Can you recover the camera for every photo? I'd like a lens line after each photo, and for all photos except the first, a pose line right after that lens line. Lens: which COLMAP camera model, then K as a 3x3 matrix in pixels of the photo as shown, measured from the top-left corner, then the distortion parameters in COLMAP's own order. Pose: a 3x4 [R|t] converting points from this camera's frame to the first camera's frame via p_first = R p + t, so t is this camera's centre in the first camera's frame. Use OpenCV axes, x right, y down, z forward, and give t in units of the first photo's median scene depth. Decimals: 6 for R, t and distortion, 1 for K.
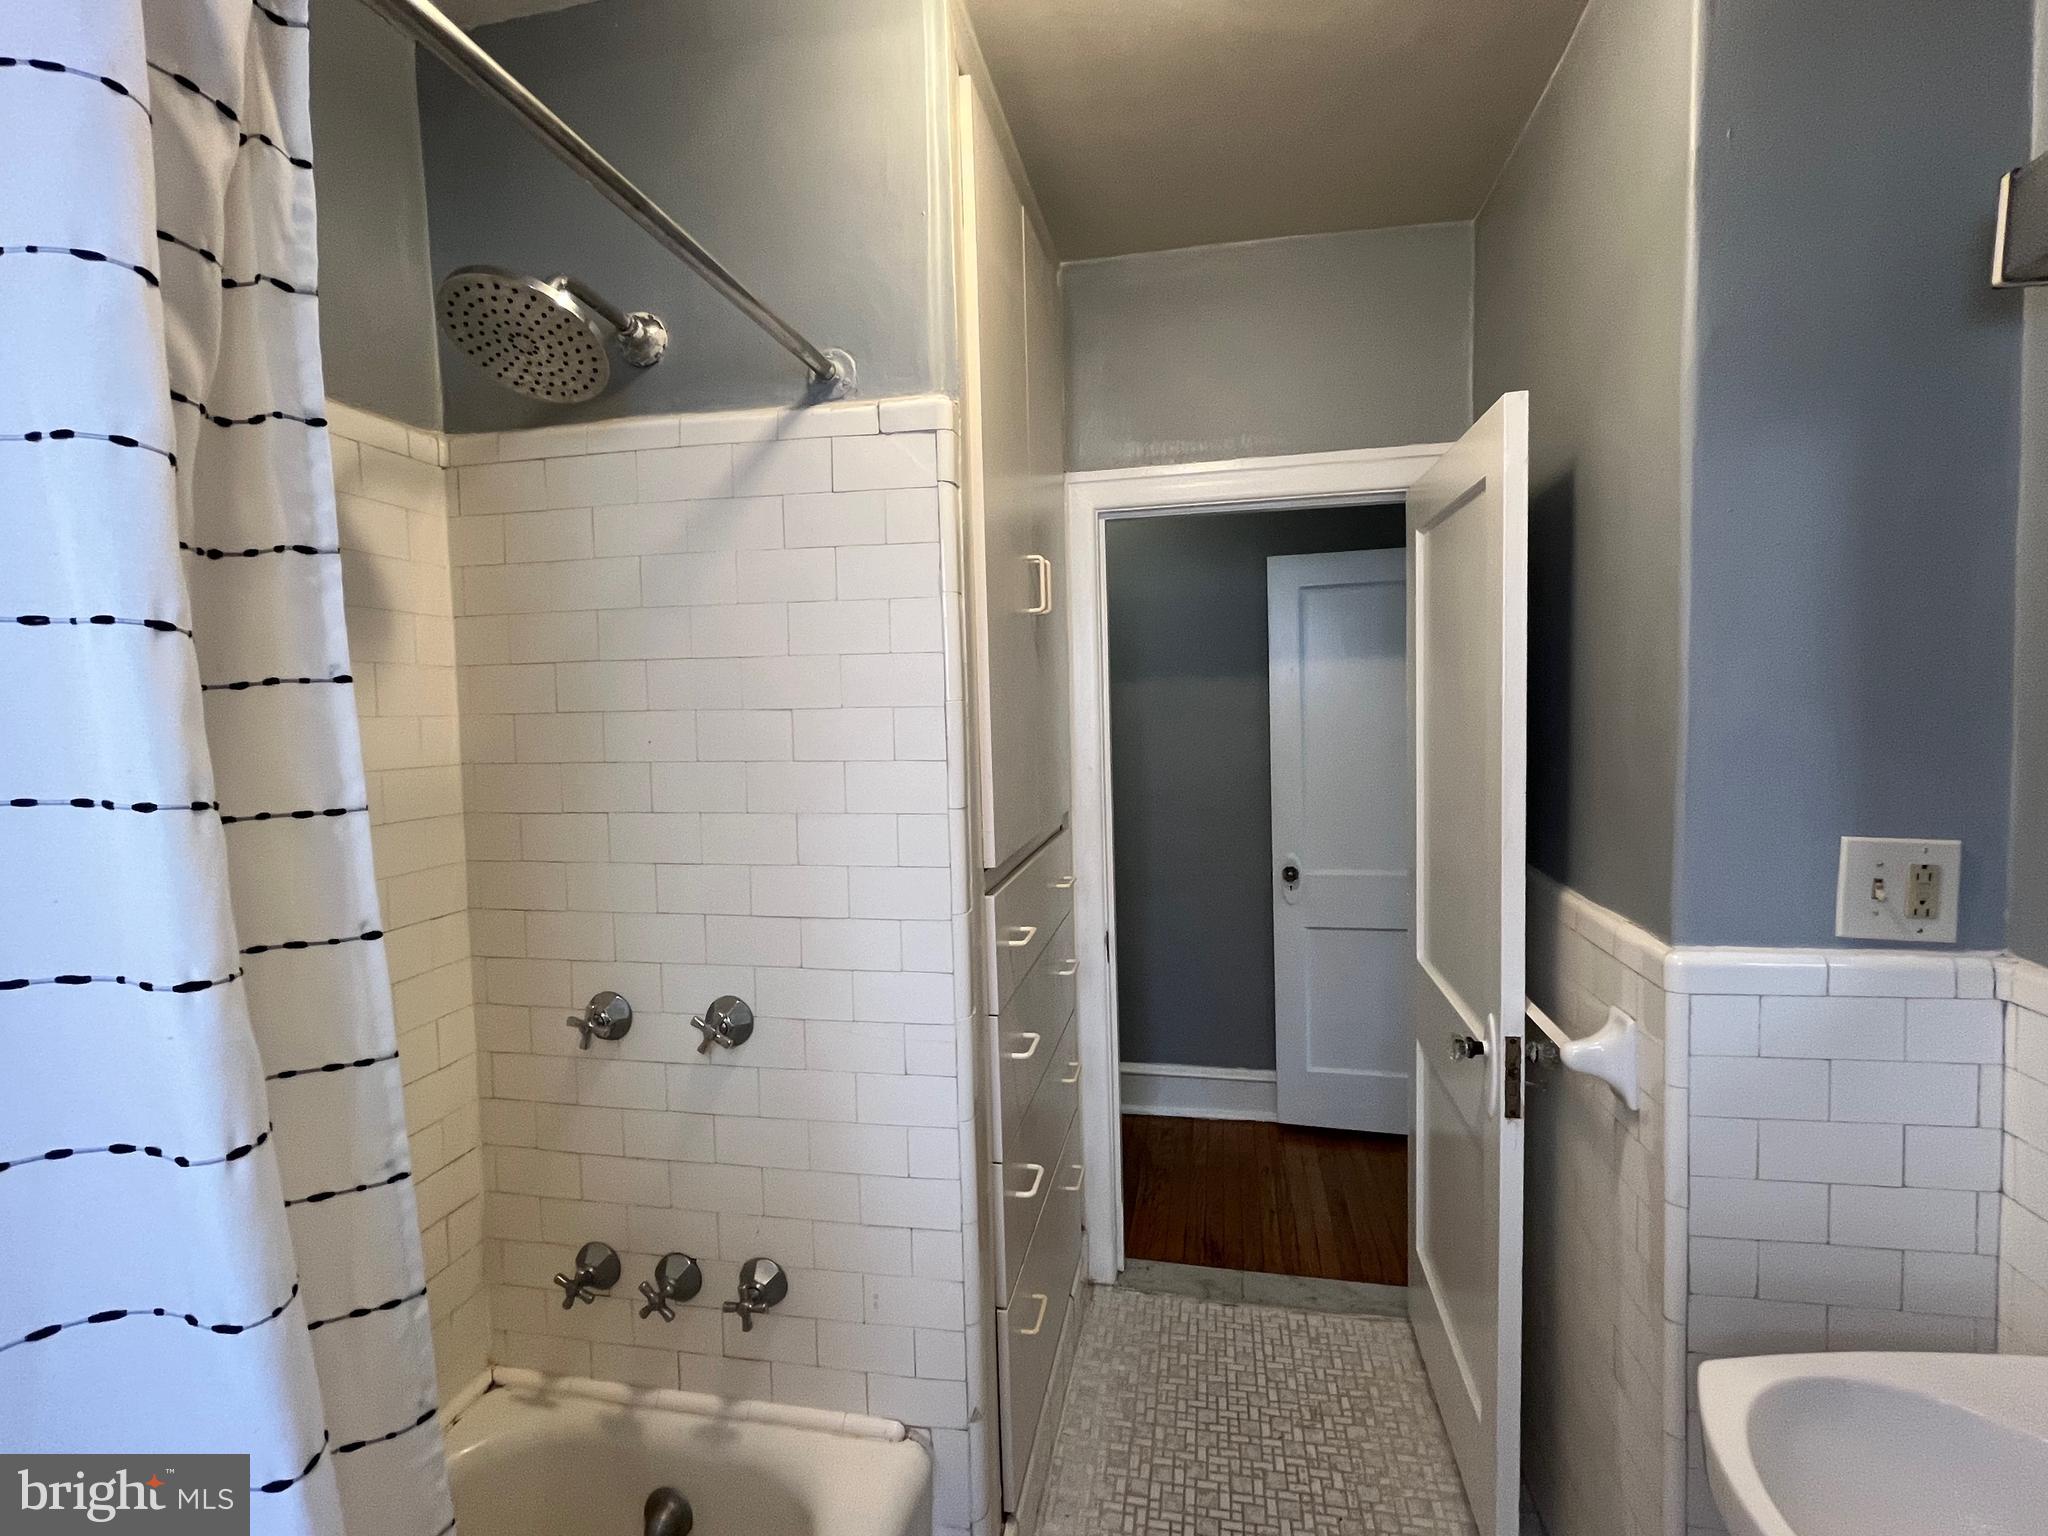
lens RADIAL K [[974.8, 0, 1011.8], [0, 974.8, 764.0], [0, 0, 1]] dist [-0.001834, -0.000291]
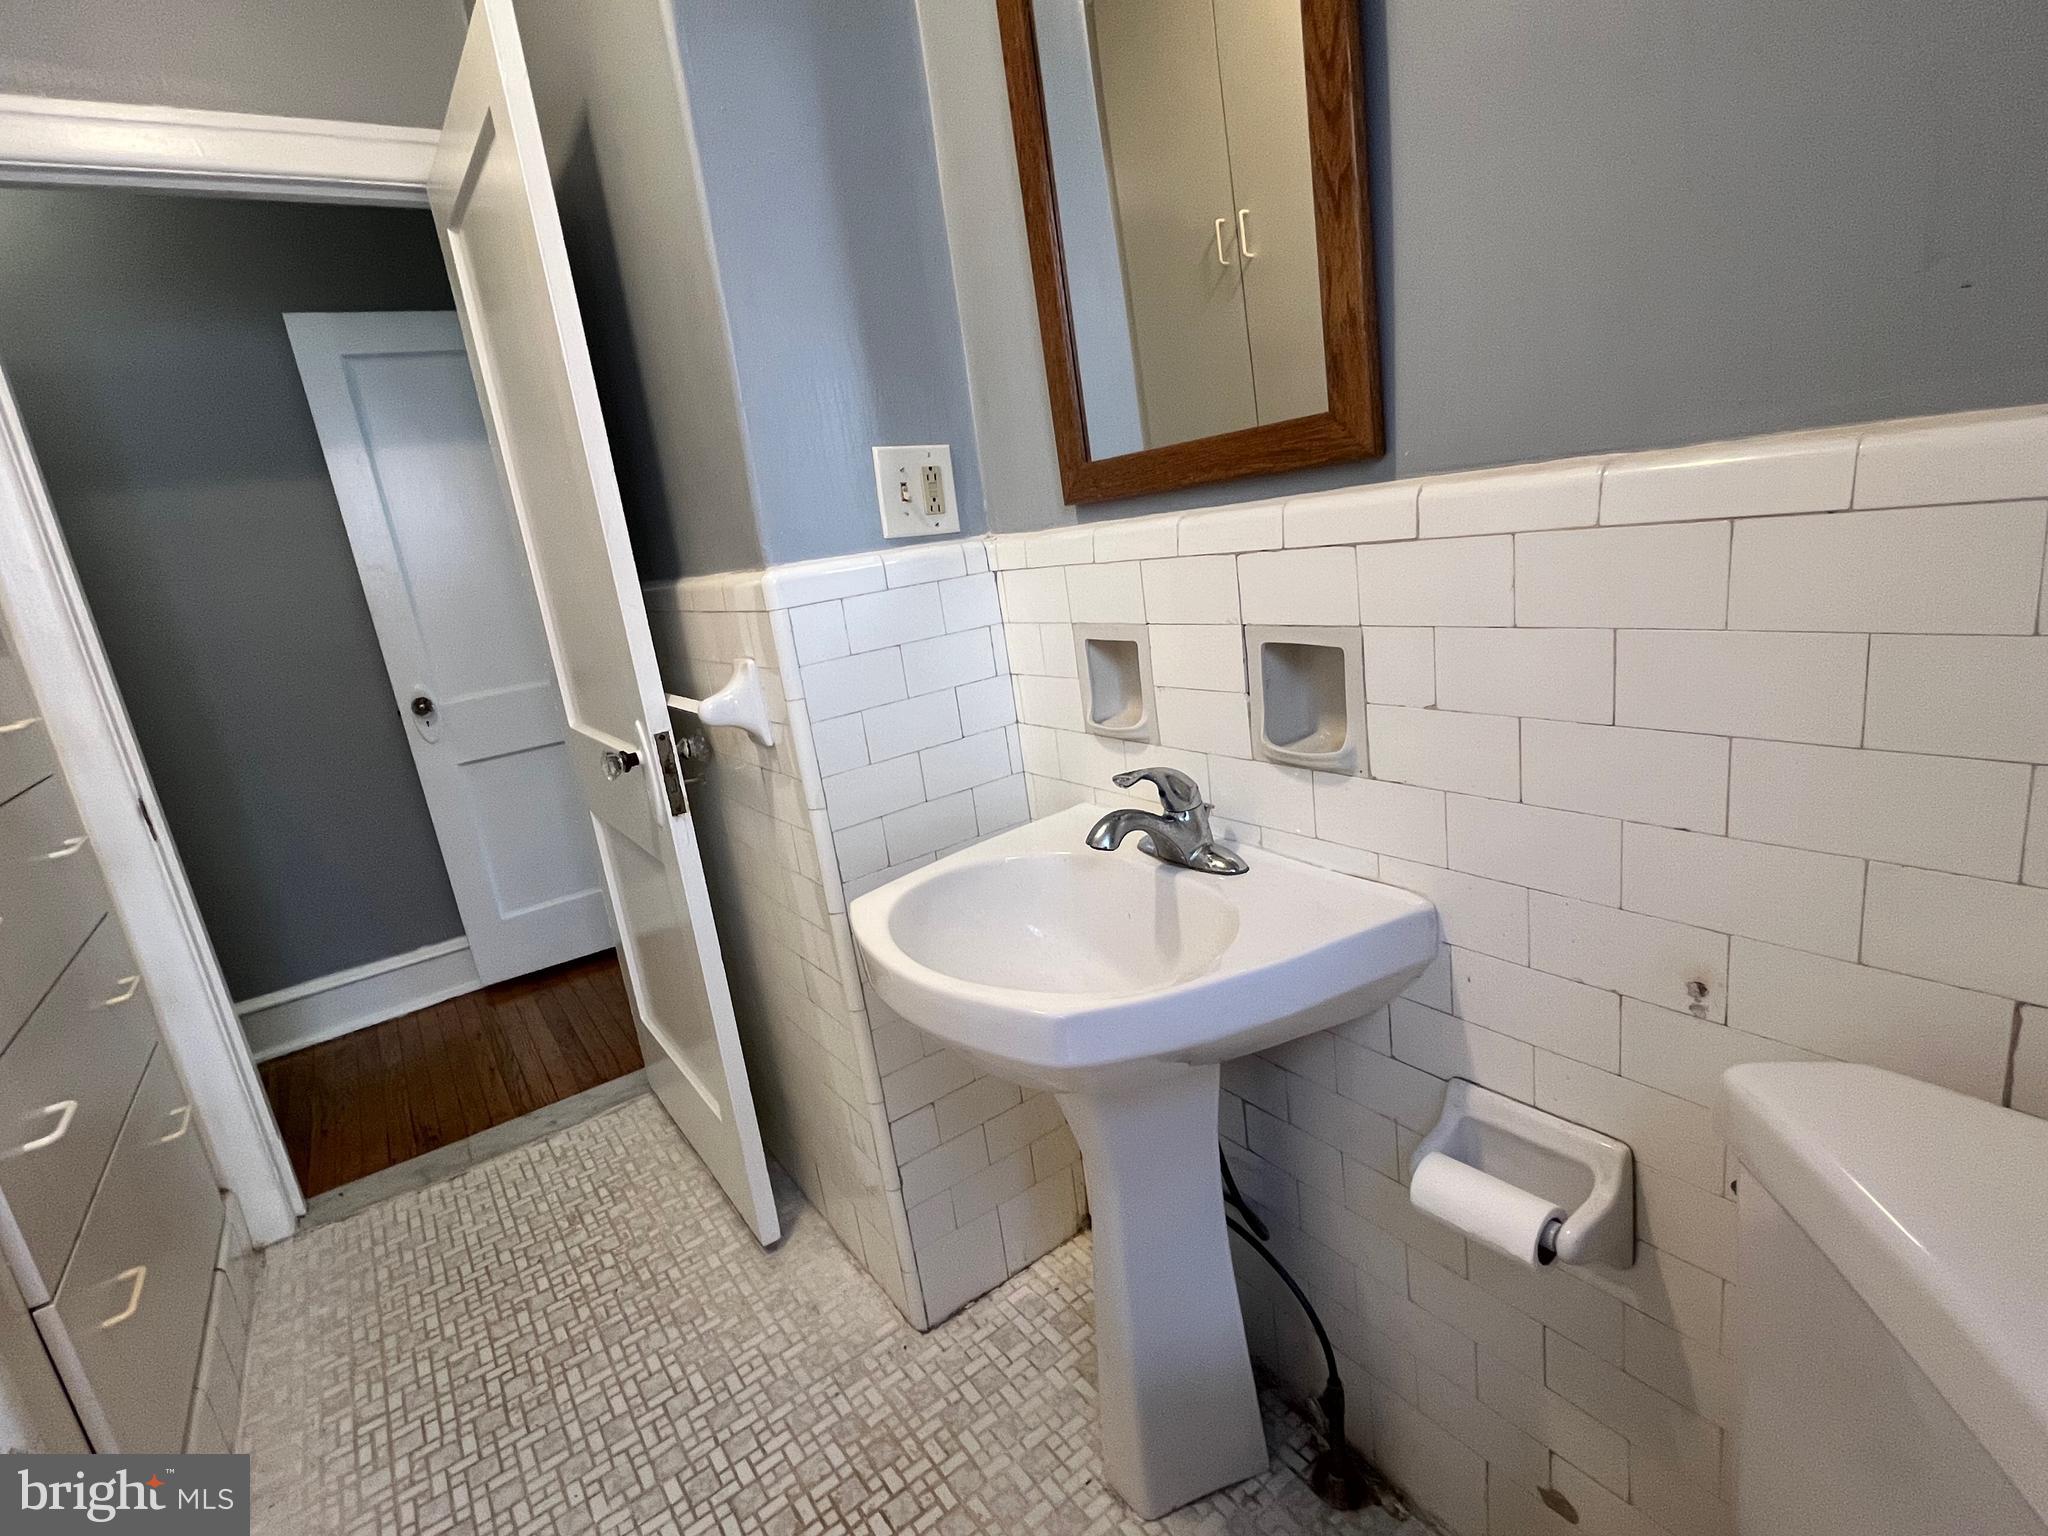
lens RADIAL K [[974.8, 0, 1011.8], [0, 974.8, 764.0], [0, 0, 1]] dist [-0.001834, -0.000291]
pose [[0.680929, -0.236509, 0.693108, 0.057160], [0.158858, 0.971584, 0.175466, 0.155952], [-0.714912, -0.009374, 0.699151, 0.055689]]
